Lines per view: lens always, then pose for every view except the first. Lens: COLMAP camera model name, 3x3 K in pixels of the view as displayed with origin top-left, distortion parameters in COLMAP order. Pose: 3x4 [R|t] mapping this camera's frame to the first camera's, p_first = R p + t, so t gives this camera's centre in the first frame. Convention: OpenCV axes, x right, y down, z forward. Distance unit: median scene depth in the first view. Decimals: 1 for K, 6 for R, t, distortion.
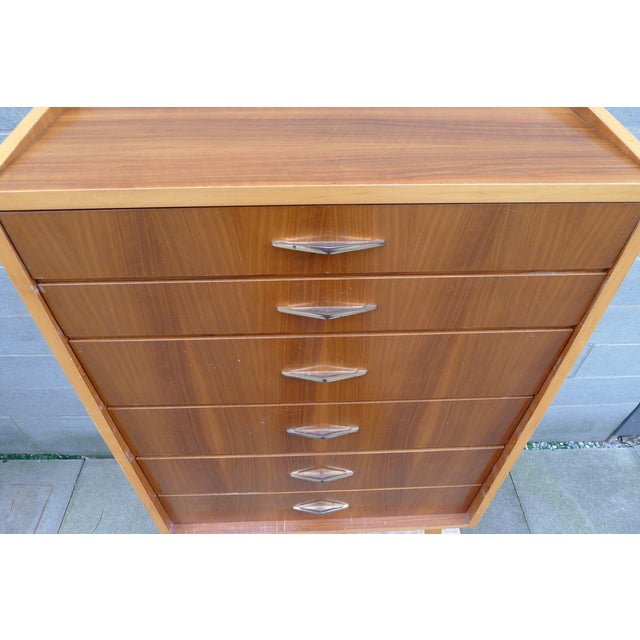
lens RADIAL K [[444.0, 0, 315.2], [0, 444.0, 323.0], [0, 0, 1]] dist [-0.047832, 0.011209]
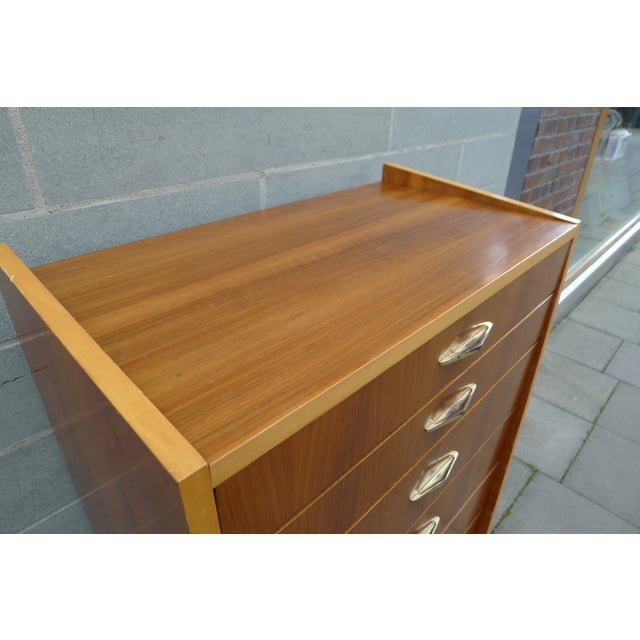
lens RADIAL K [[444.0, 0, 317.0], [0, 444.0, 322.4], [0, 0, 1]] dist [-0.047832, 0.011209]
pose [[0.717637, -0.338215, 0.608775, -0.692142], [0.474145, 0.877547, -0.071396, -0.258015], [-0.510082, 0.339884, 0.790124, 0.269031]]
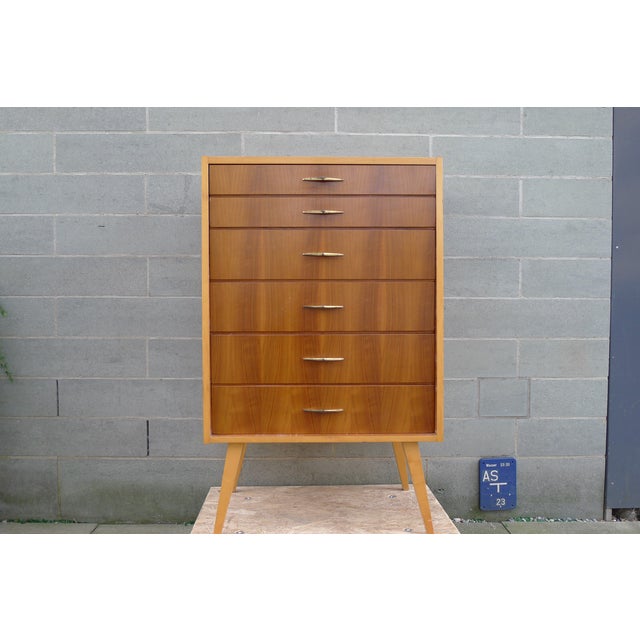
lens RADIAL K [[553.1, 0, 310.4], [0, 553.1, 326.6], [0, 0, 1]] dist [-0.047572, 0.020623]
pose [[0.999805, -0.003370, -0.019480, 0.012373], [-0.010539, 0.742808, -0.669421, 2.266330], [0.016726, 0.669496, 0.742627, -0.759737]]
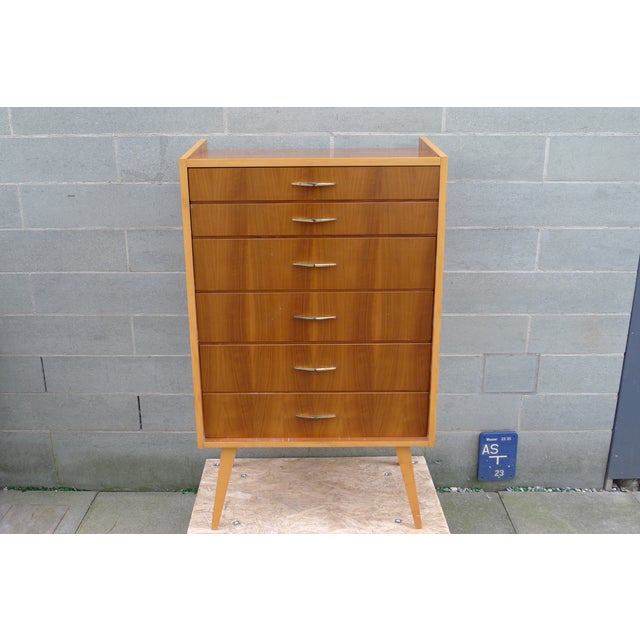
lens RADIAL K [[682.0, 0, 303.4], [0, 682.0, 333.8], [0, 0, 1]] dist [-0.051626, 0.000000]
pose [[0.998906, 0.001595, -0.046741, 0.123086], [-0.021734, 0.900777, -0.433738, 1.820070], [0.041411, 0.434280, 0.899826, -1.692560]]
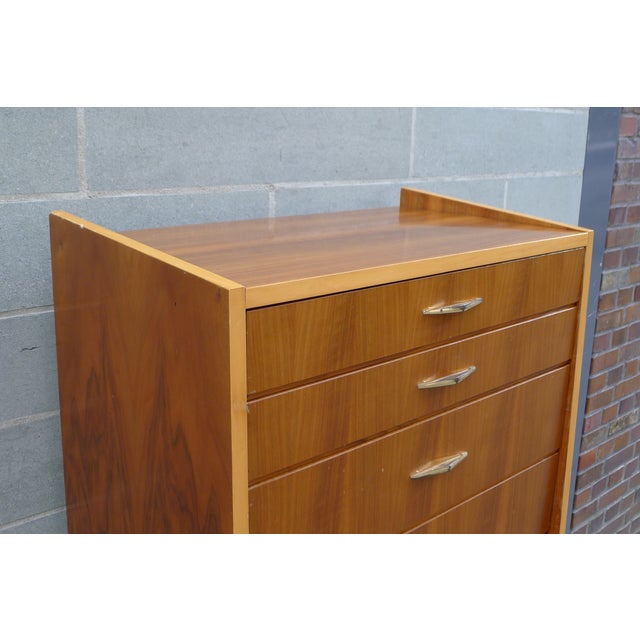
lens RADIAL K [[786.9, 0, 317.9], [0, 786.9, 321.9], [0, 0, 1]] dist [-0.063066, 0.000000]
pose [[0.743897, -0.152932, 0.650561, -1.305954], [0.448812, 0.835597, -0.316773, 0.289077], [-0.495162, 0.527626, 0.690236, -0.201061]]
